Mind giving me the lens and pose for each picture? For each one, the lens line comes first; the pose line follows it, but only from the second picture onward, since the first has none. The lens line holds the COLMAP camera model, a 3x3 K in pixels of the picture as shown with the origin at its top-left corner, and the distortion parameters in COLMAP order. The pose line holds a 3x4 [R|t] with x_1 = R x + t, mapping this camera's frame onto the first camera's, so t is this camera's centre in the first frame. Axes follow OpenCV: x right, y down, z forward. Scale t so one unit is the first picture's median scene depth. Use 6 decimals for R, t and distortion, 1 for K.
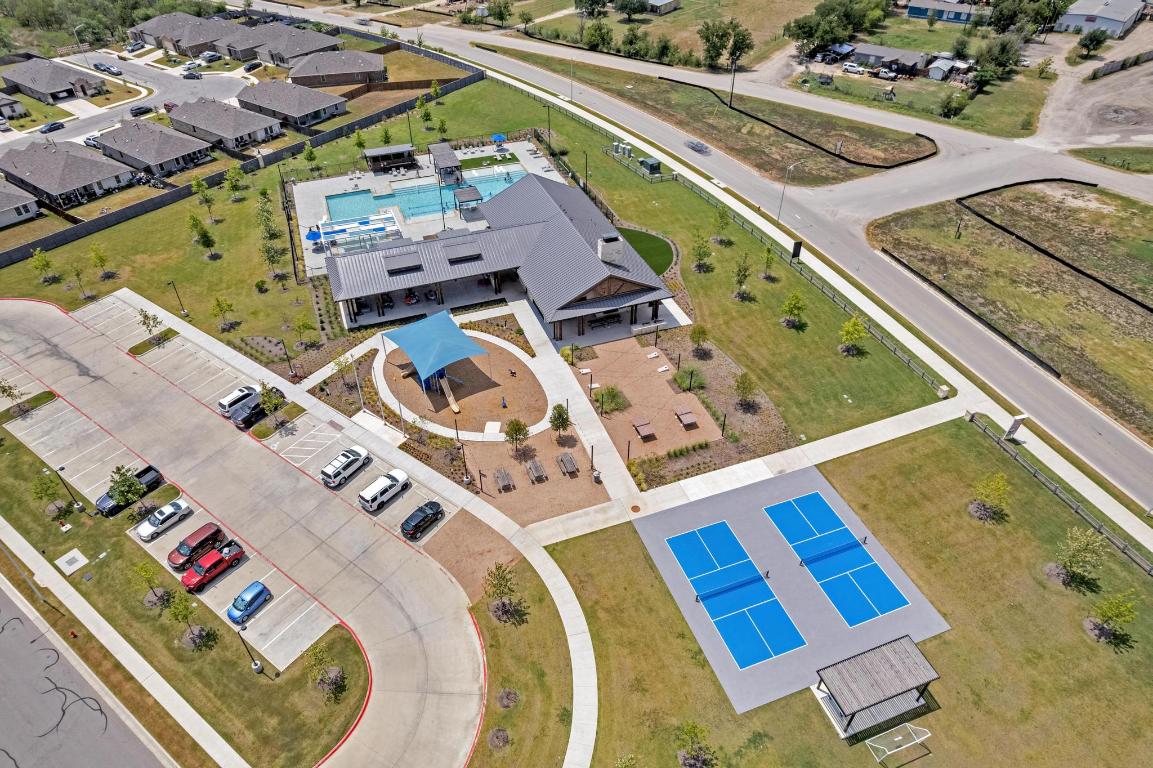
lens RADIAL K [[730.4, 0, 577.1], [0, 730.4, 382.6], [0, 0, 1]] dist [-0.077209, 0.071431]
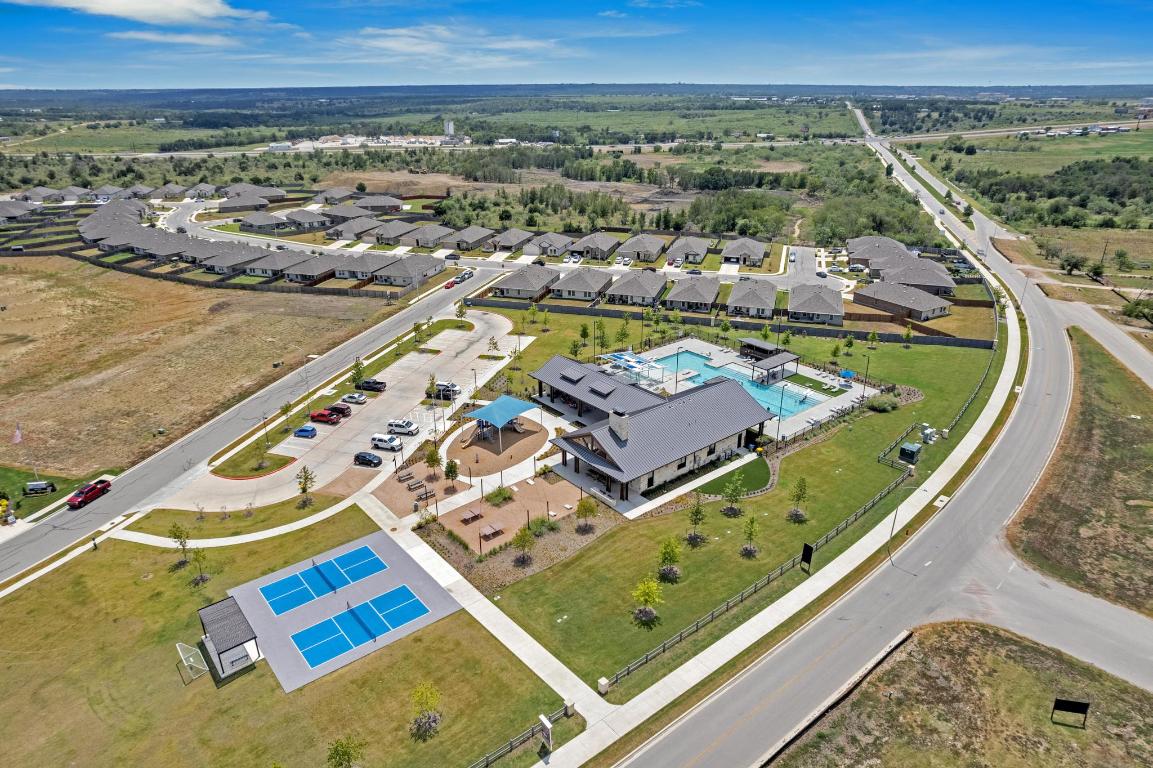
lens RADIAL K [[730.4, 0, 577.1], [0, 730.4, 382.6], [0, 0, 1]] dist [-0.077209, 0.071431]
pose [[0.331667, 0.360151, -0.871945, 1.042761], [-0.598069, 0.795067, 0.100906, -0.318072], [0.729596, 0.488016, 0.479092, 0.368715]]
